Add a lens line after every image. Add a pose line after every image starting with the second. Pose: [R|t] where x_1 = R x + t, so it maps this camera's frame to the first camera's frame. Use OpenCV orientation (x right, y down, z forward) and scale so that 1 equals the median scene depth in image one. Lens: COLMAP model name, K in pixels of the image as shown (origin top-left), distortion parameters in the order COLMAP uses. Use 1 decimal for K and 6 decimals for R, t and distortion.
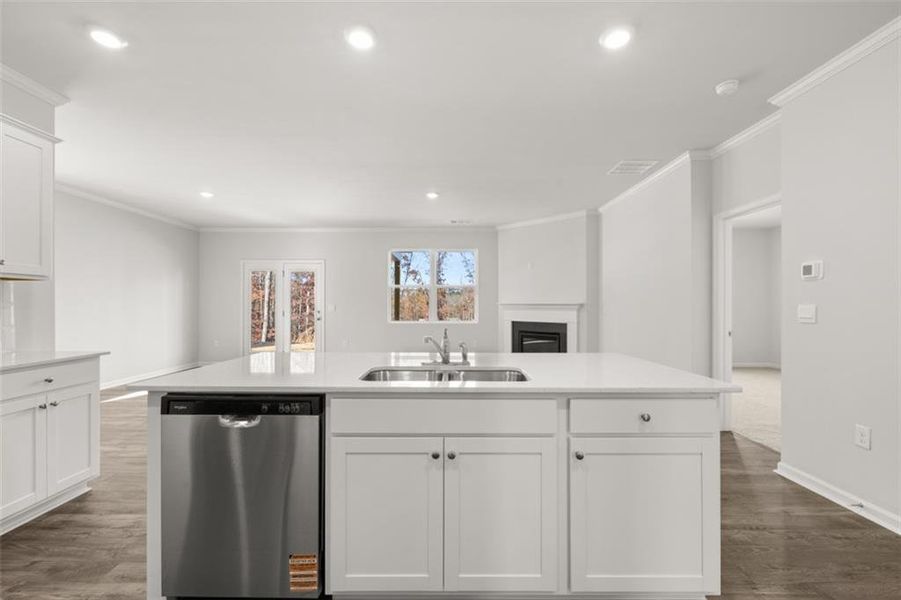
lens RADIAL K [[375.7, 0, 452.9], [0, 375.7, 301.7], [0, 0, 1]] dist [-0.001272, -0.000034]
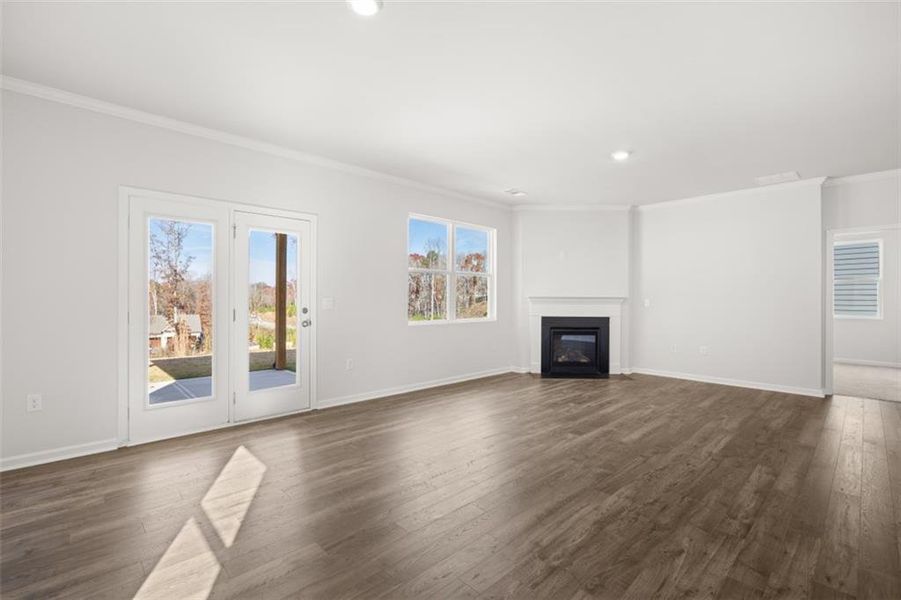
lens RADIAL K [[397.3, 0, 446.1], [0, 397.3, 301.1], [0, 0, 1]] dist [0.001690, 0.000109]
pose [[0.724451, -0.003215, 0.689319, -0.708701], [-0.008614, 0.999869, 0.013715, 0.004884], [-0.689273, -0.015874, 0.724328, 0.522125]]
